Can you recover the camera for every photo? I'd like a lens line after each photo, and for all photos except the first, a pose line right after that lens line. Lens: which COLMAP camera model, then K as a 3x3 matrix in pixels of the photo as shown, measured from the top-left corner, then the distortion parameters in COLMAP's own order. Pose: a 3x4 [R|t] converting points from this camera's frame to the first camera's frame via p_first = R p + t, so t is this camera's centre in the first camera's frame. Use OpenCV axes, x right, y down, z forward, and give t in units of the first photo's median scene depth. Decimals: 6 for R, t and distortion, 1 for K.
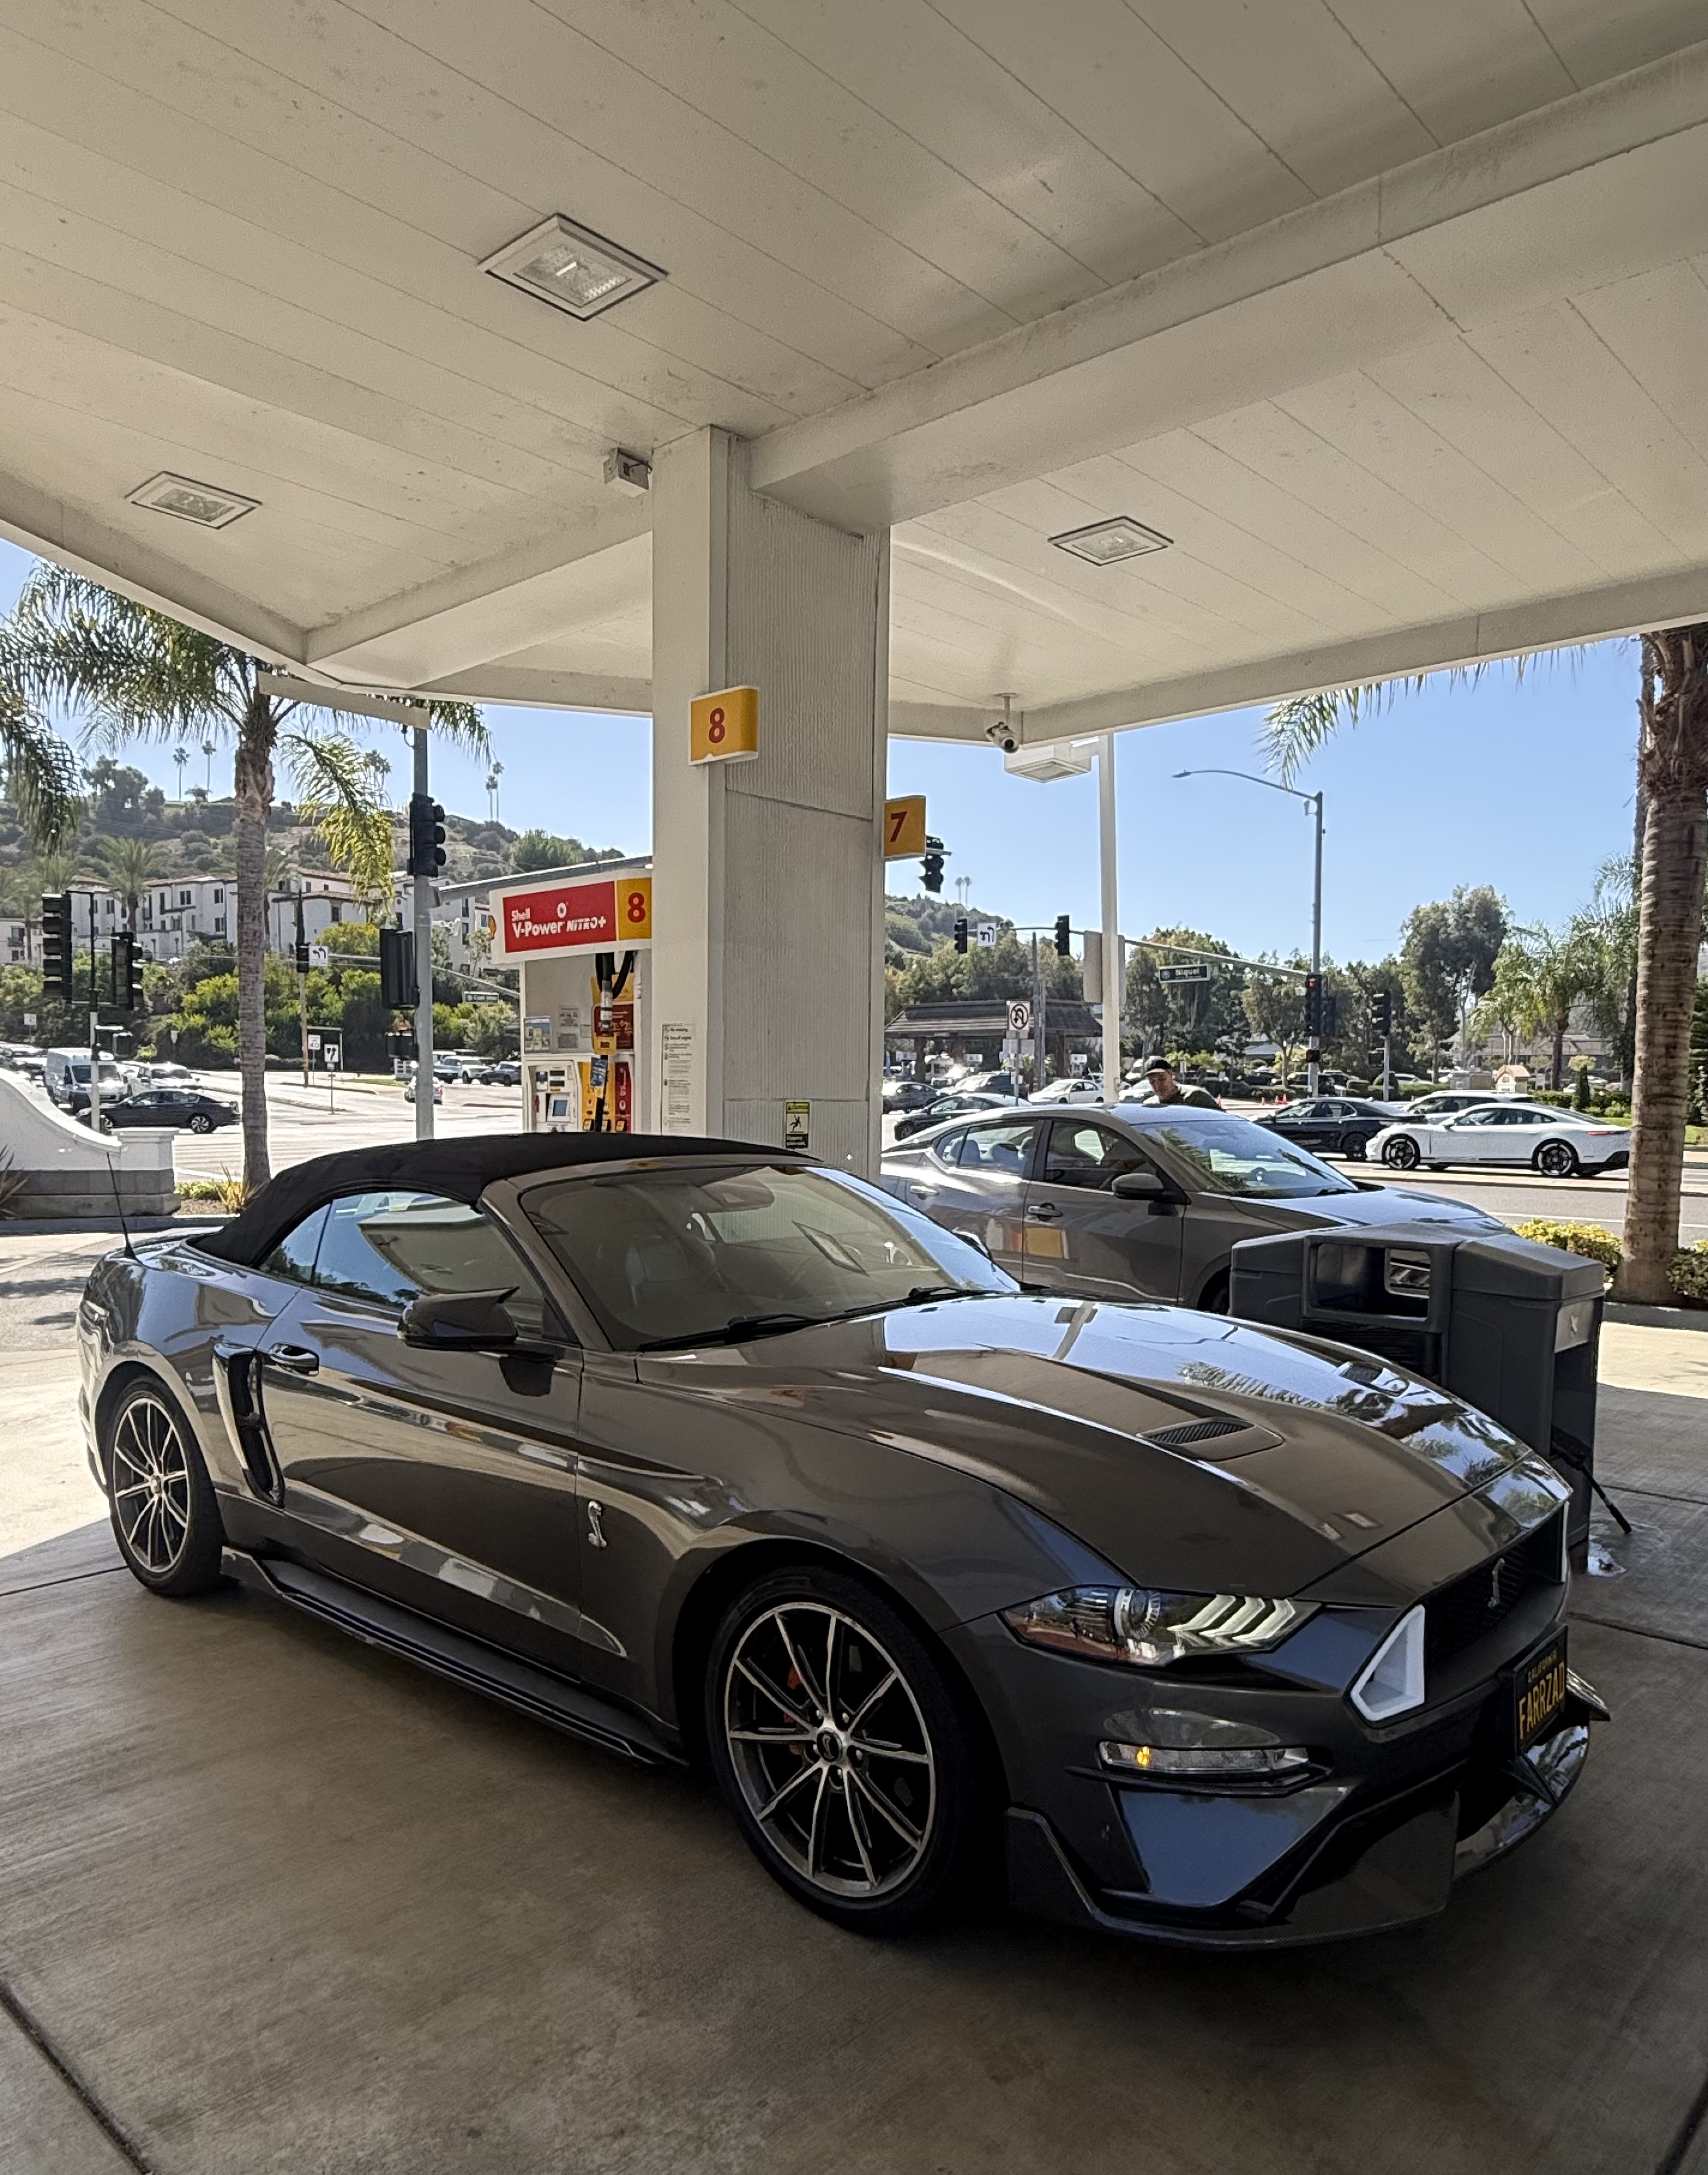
lens RADIAL K [[1497.2, 0, 931.0], [0, 1497.2, 1080.4], [0, 0, 1]] dist [-0.006644, 0.003076]
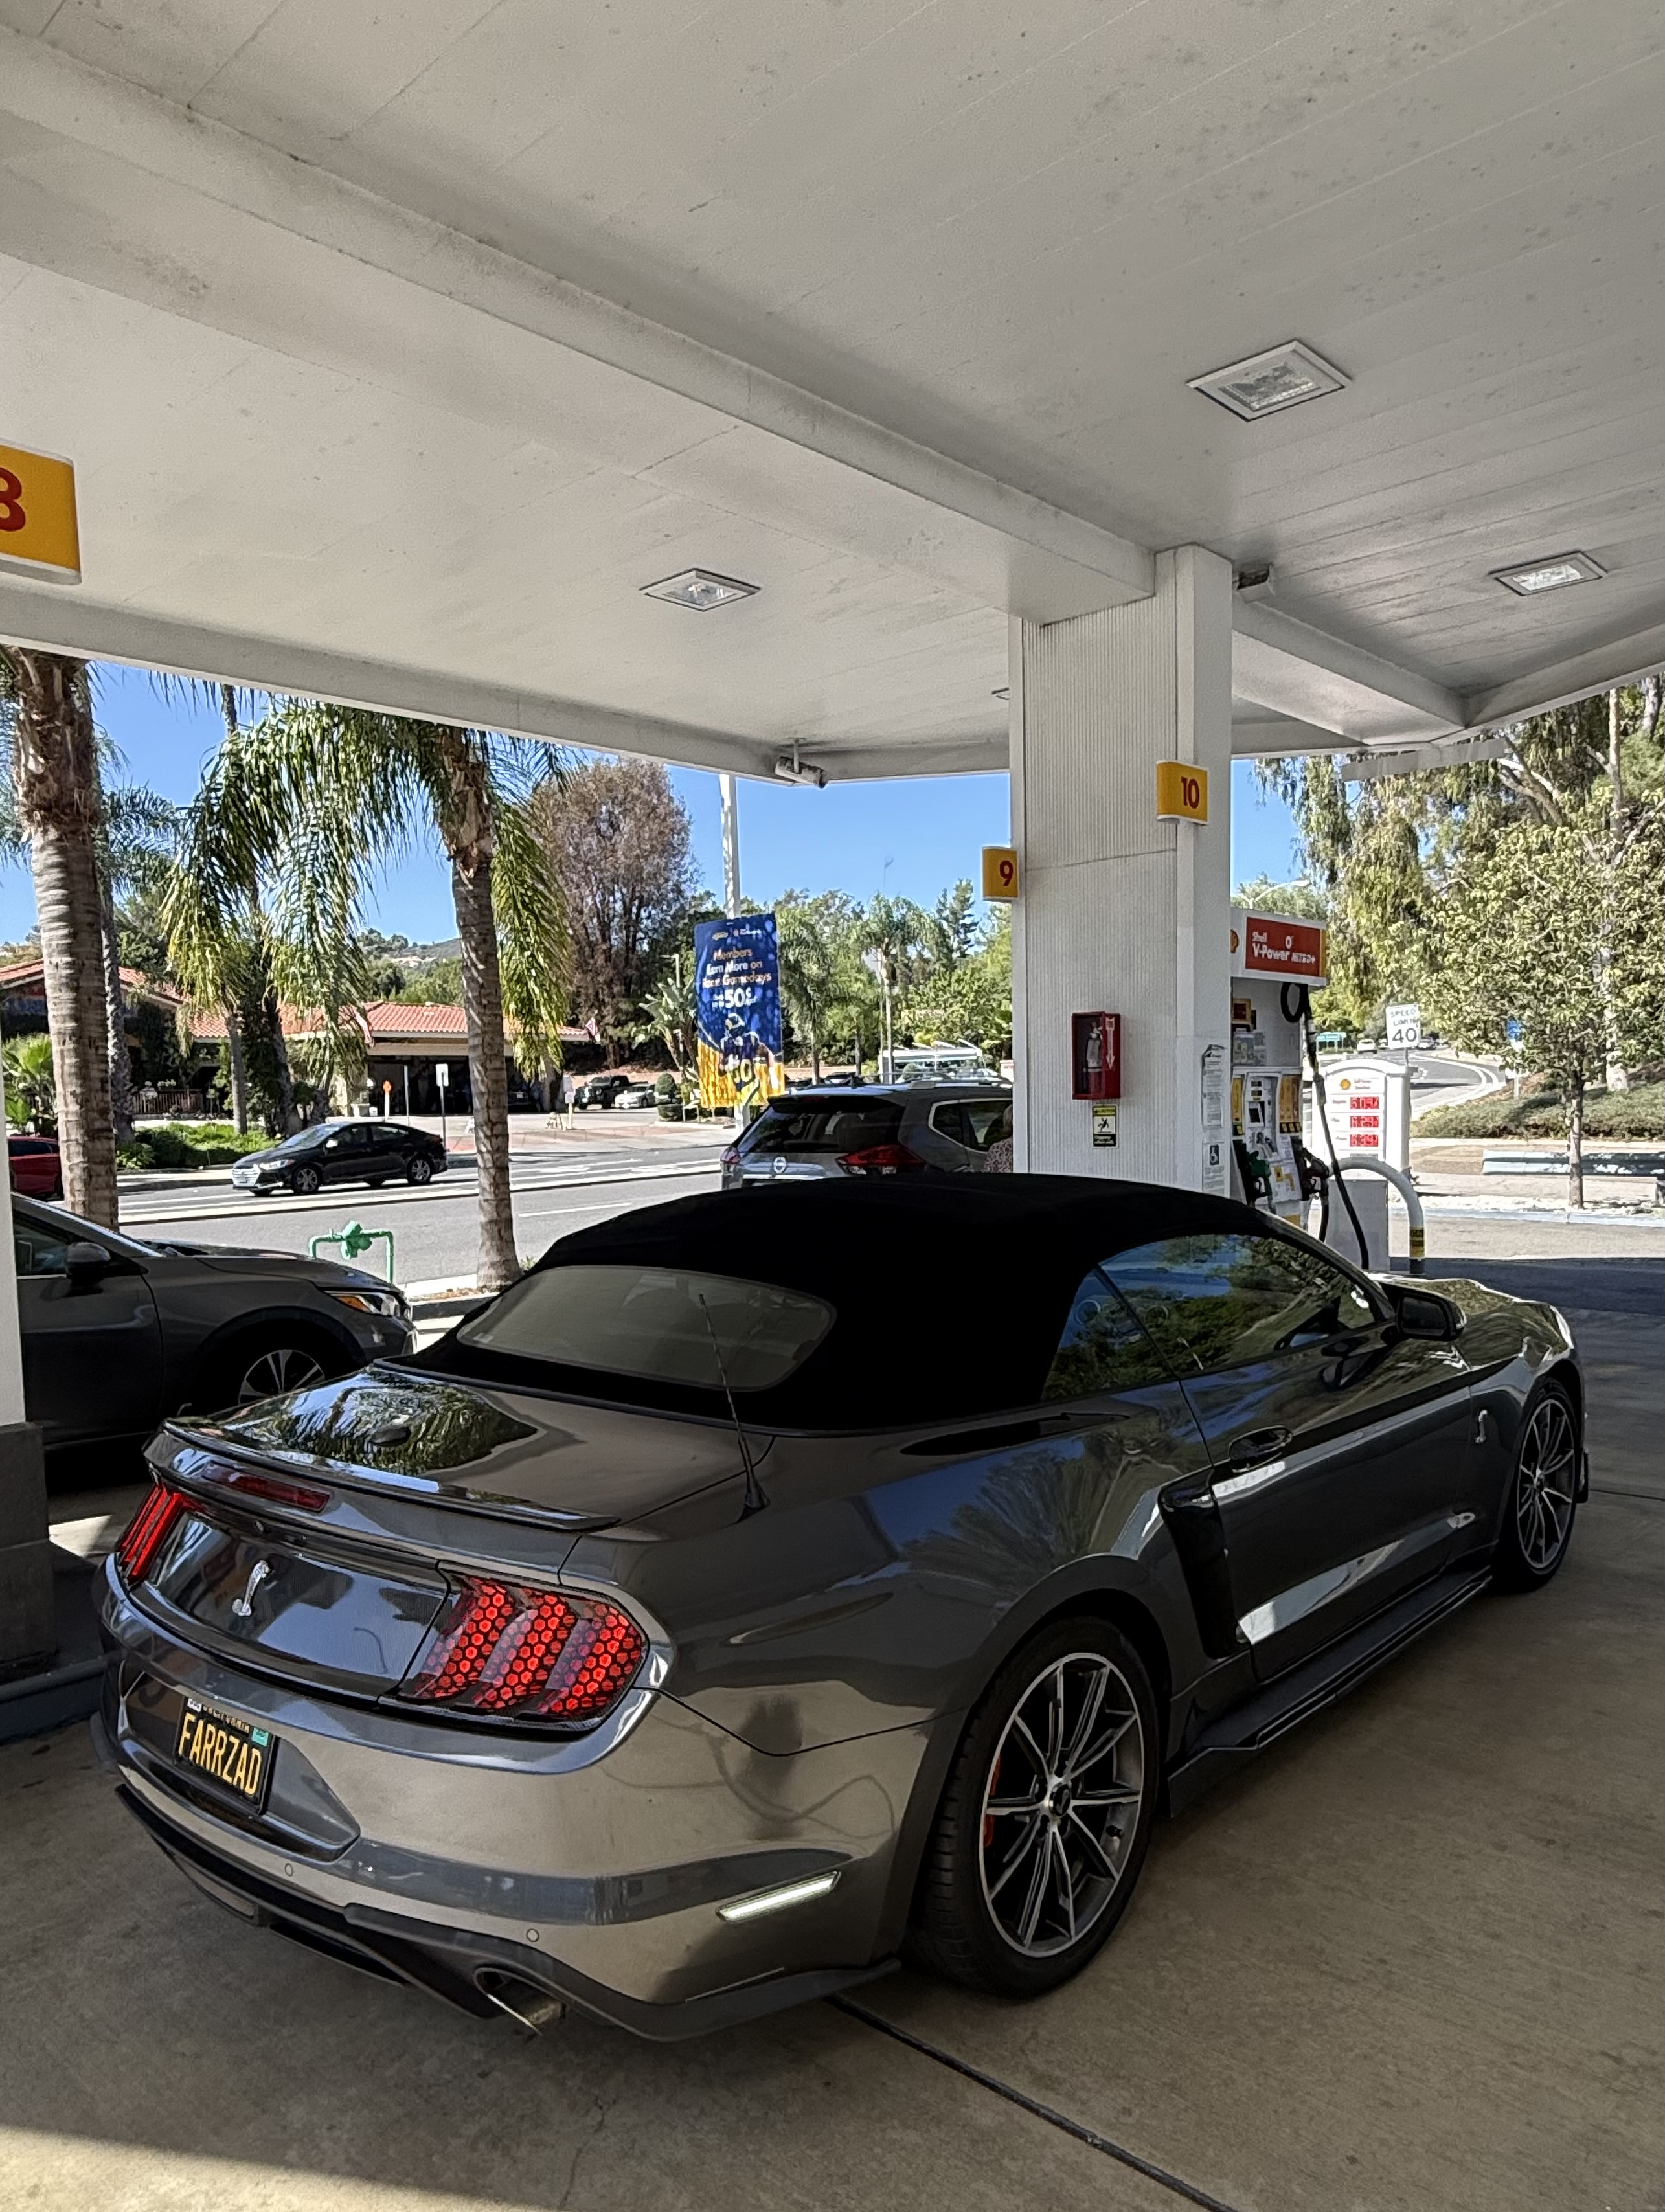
lens RADIAL K [[1528.5, 0, 832.5], [0, 1528.5, 1106.0], [0, 0, 1]] dist [-0.001783, 0.000535]
pose [[0.030413, -0.010016, 0.999487, -0.622276], [0.020609, 0.999744, 0.009392, -0.006568], [-0.999325, 0.020313, 0.030612, 0.591346]]
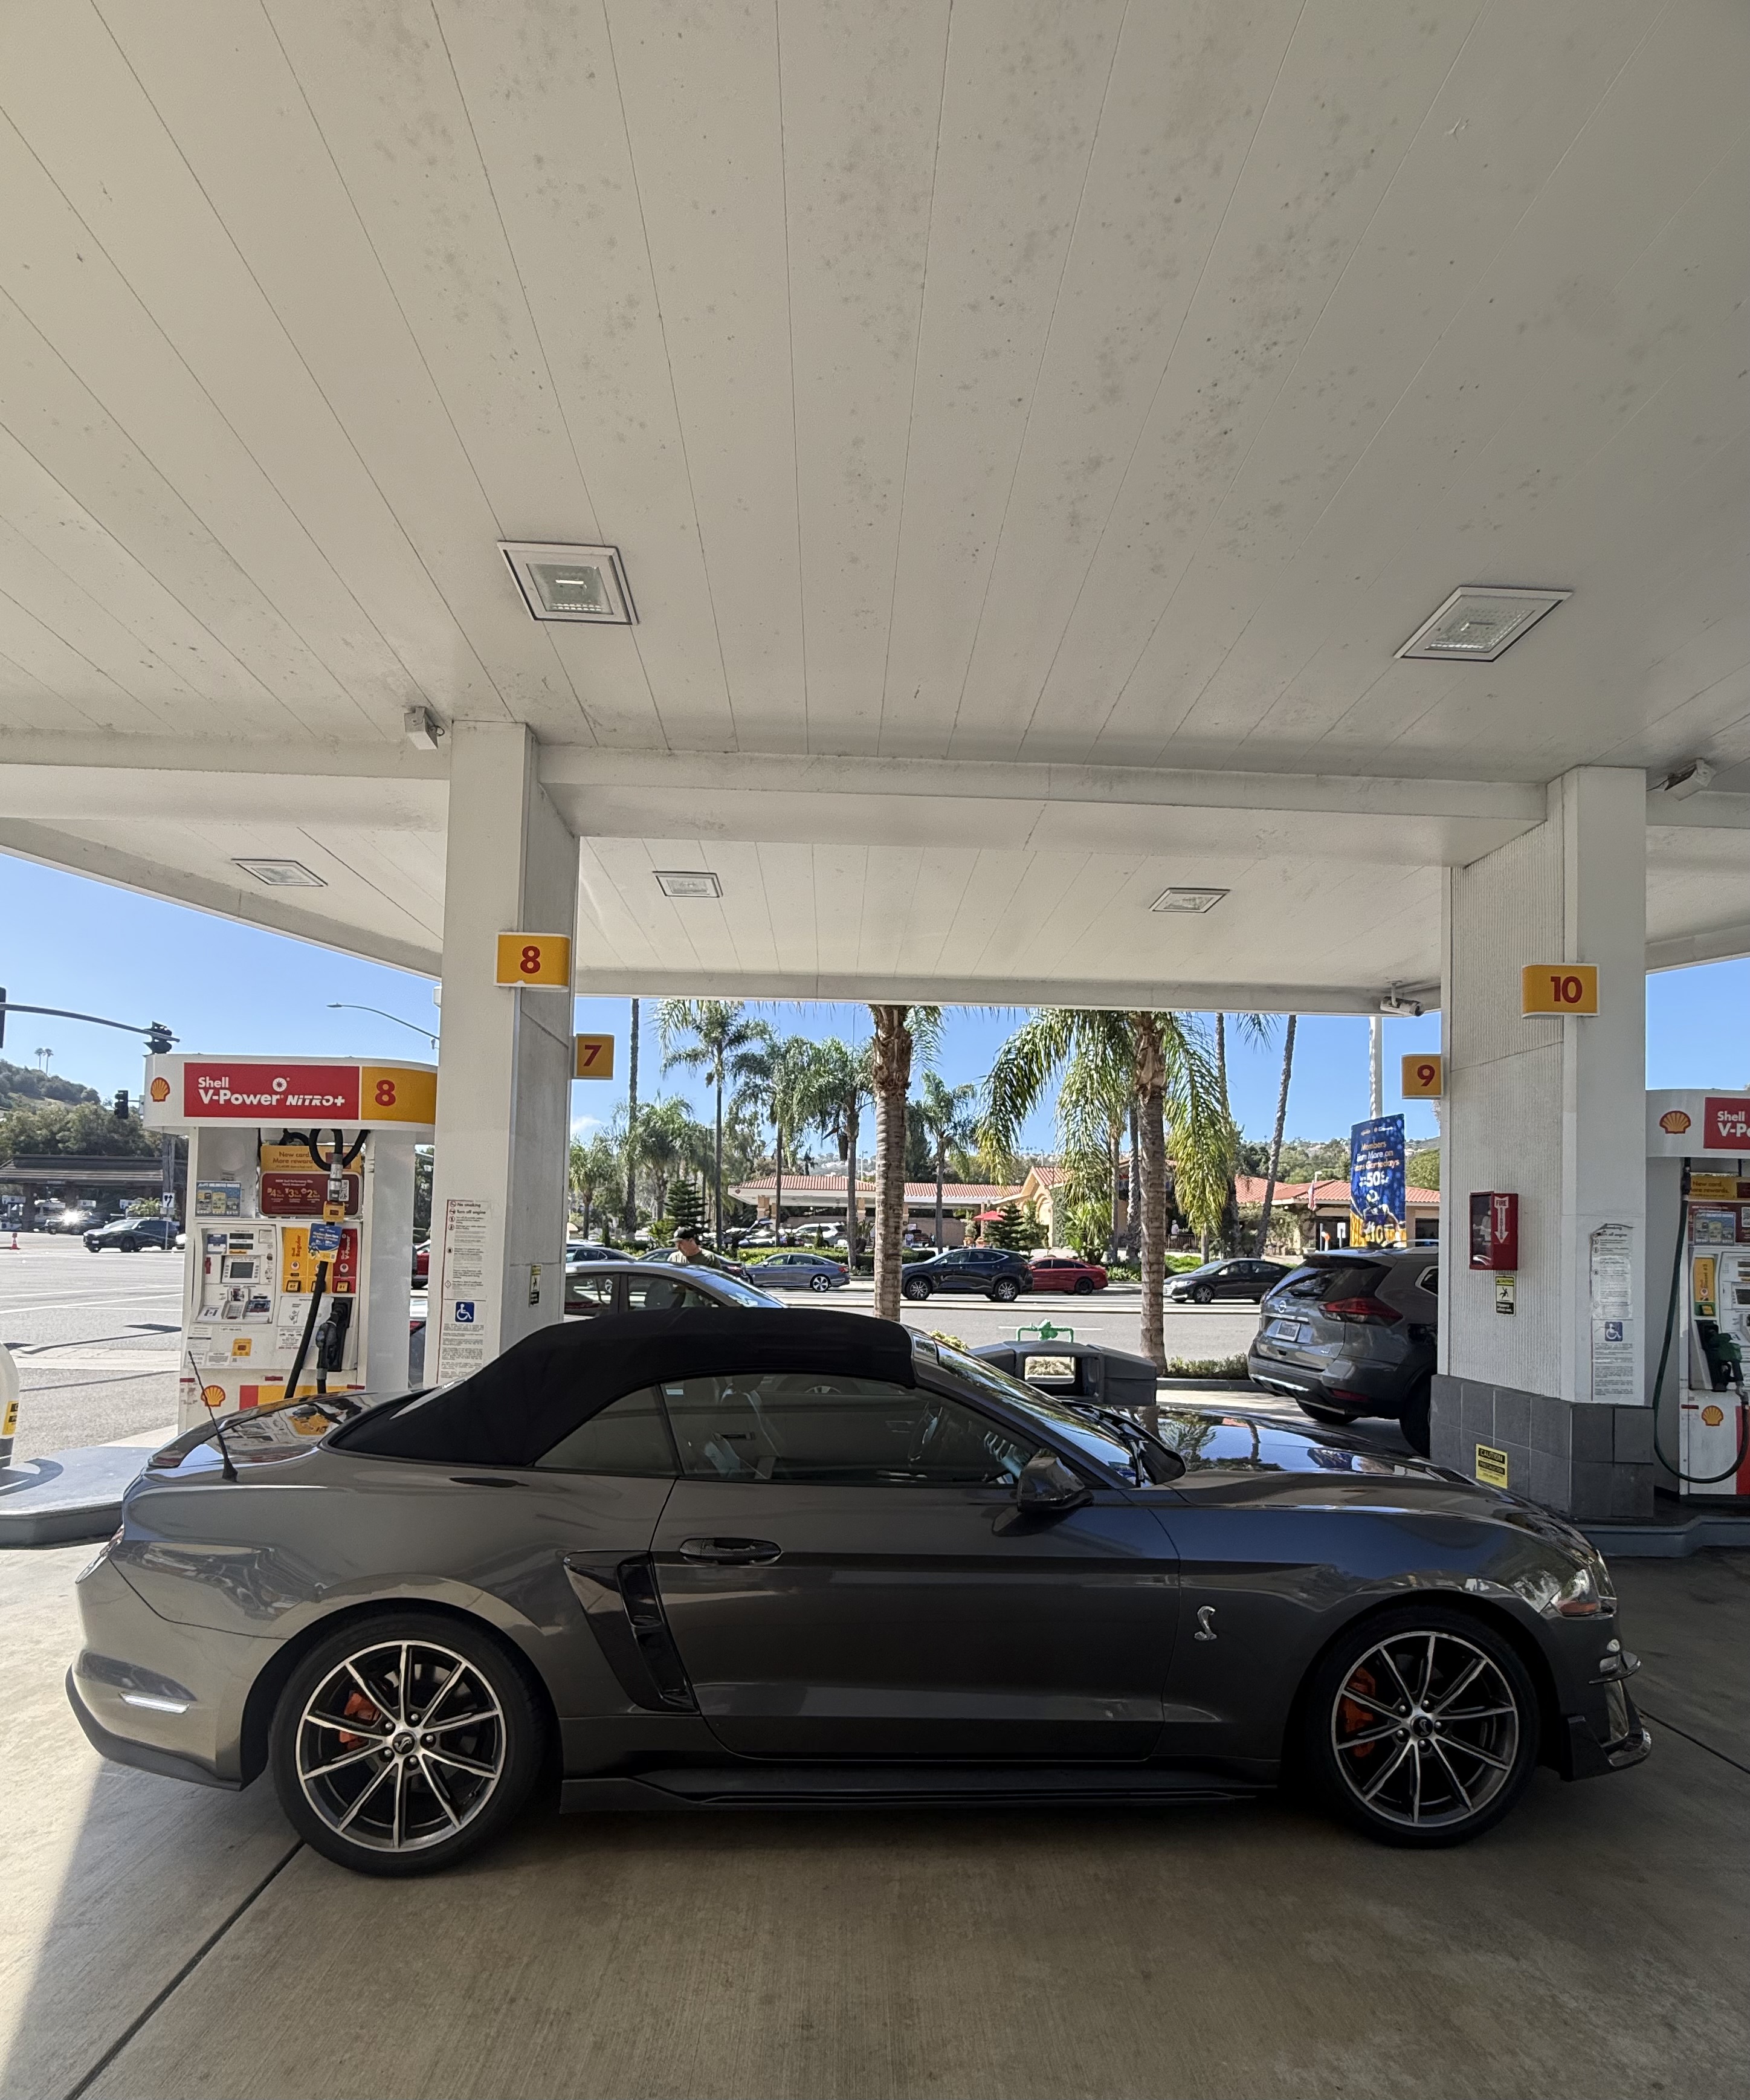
lens RADIAL K [[945.3, 0, 871.4], [0, 945.3, 1136.4], [0, 0, 1]] dist [-0.000712, -0.000098]
pose [[0.723115, 0.087196, 0.685202, -0.402912], [-0.020206, 0.994246, -0.105200, -0.014083], [-0.690432, 0.062226, 0.720716, 0.221683]]
